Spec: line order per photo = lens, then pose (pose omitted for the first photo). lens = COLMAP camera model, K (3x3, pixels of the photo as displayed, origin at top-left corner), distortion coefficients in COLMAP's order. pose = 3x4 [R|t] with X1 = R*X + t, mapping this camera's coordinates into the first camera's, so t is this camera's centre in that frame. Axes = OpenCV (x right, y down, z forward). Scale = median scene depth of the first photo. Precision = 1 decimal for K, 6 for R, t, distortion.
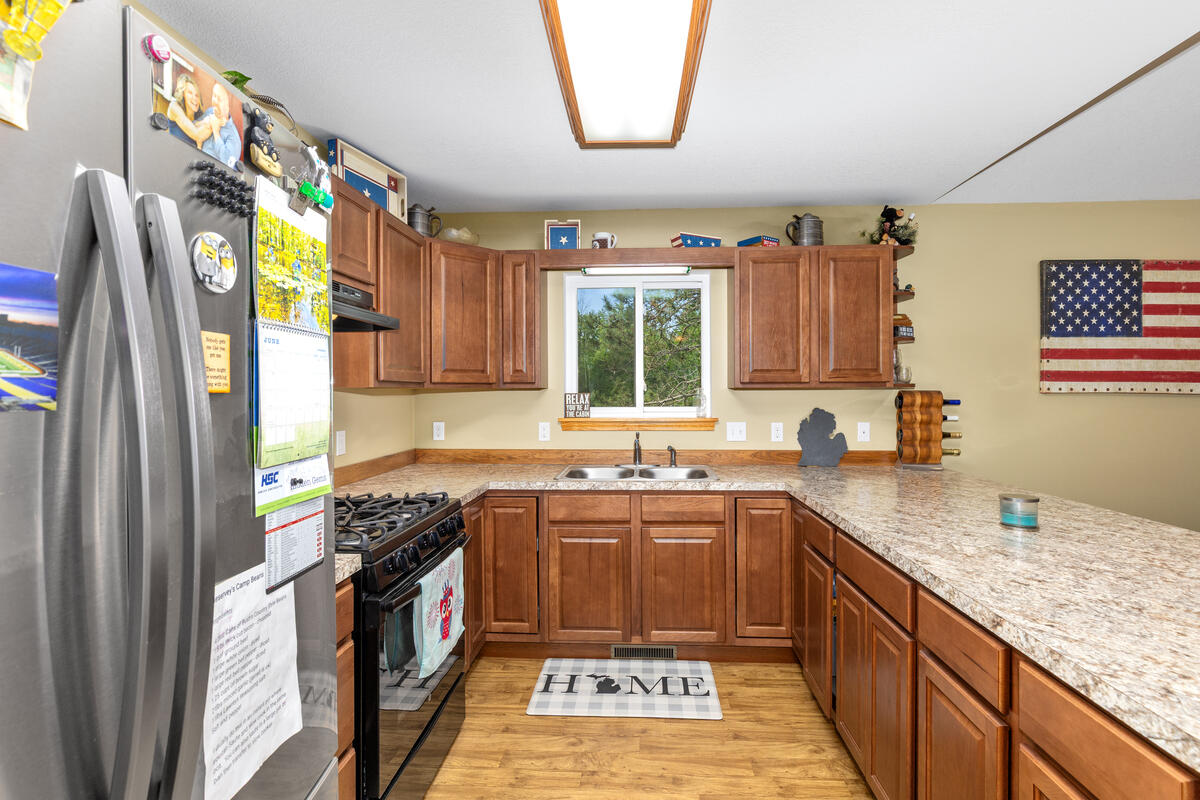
lens RADIAL K [[566.7, 0, 603.0], [0, 566.7, 394.7], [0, 0, 1]] dist [-0.005439, -0.000498]
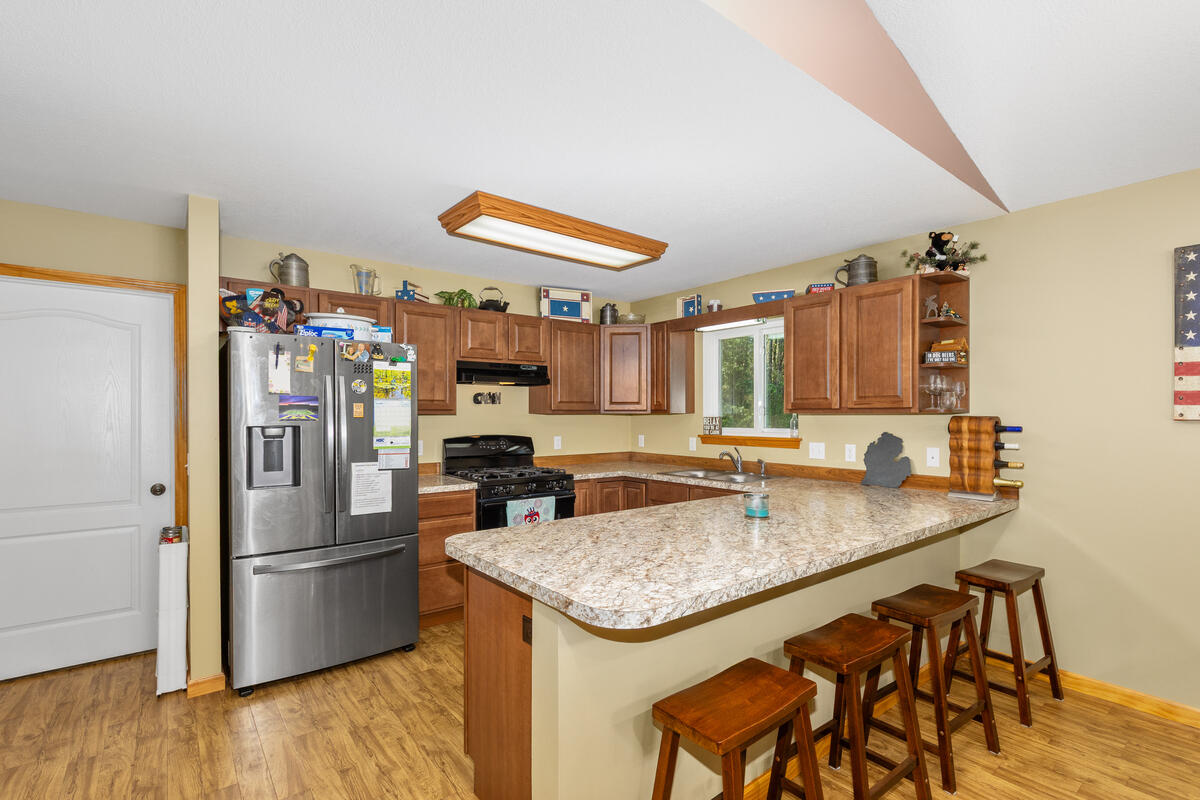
lens RADIAL K [[548.9, 0, 599.3], [0, 548.9, 415.1], [0, 0, 1]] dist [0.002863, 0.000597]
pose [[0.667450, 0.002340, -0.744651, 0.835955], [-0.004310, 0.999990, -0.000721, -0.005598], [0.744642, 0.003691, 0.667454, -0.094561]]
